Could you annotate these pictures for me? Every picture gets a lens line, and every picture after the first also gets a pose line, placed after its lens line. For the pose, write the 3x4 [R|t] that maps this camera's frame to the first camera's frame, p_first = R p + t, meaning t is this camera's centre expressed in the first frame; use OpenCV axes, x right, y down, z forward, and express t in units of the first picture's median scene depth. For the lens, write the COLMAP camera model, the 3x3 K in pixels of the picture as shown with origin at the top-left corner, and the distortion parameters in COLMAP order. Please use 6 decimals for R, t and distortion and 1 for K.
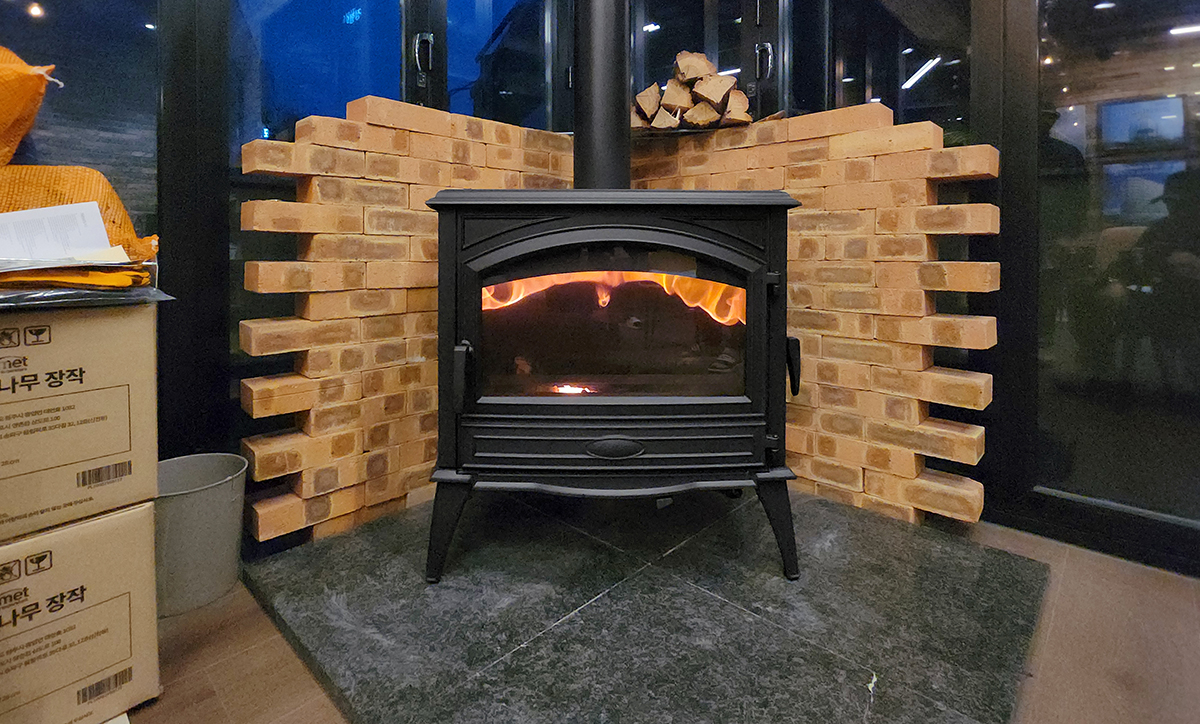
lens RADIAL K [[531.1, 0, 559.3], [0, 531.1, 269.3], [0, 0, 1]] dist [0.000338, -0.000259]
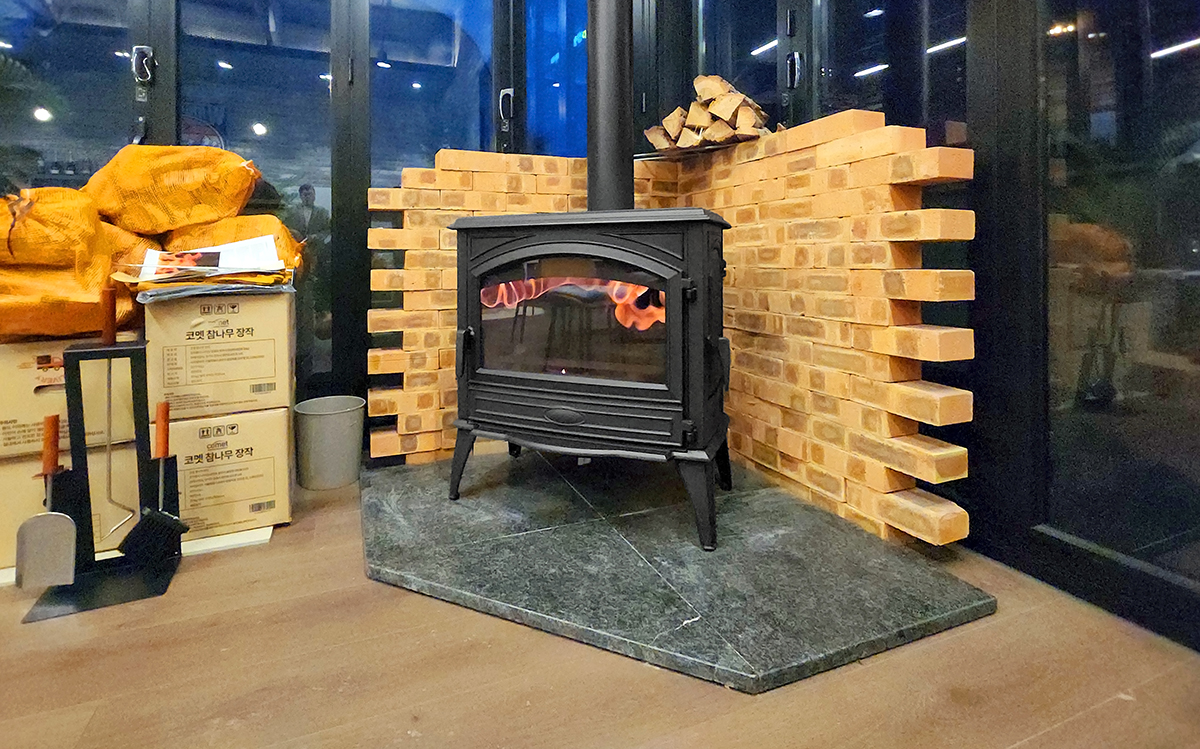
lens RADIAL K [[553.9, 0, 561.8], [0, 553.9, 275.4], [0, 0, 1]] dist [0.000731, -0.000098]
pose [[0.903047, 0.004471, -0.429519, 0.555863], [-0.006451, 0.999974, -0.003156, 0.003348], [0.429493, 0.005621, 0.903053, -0.167360]]
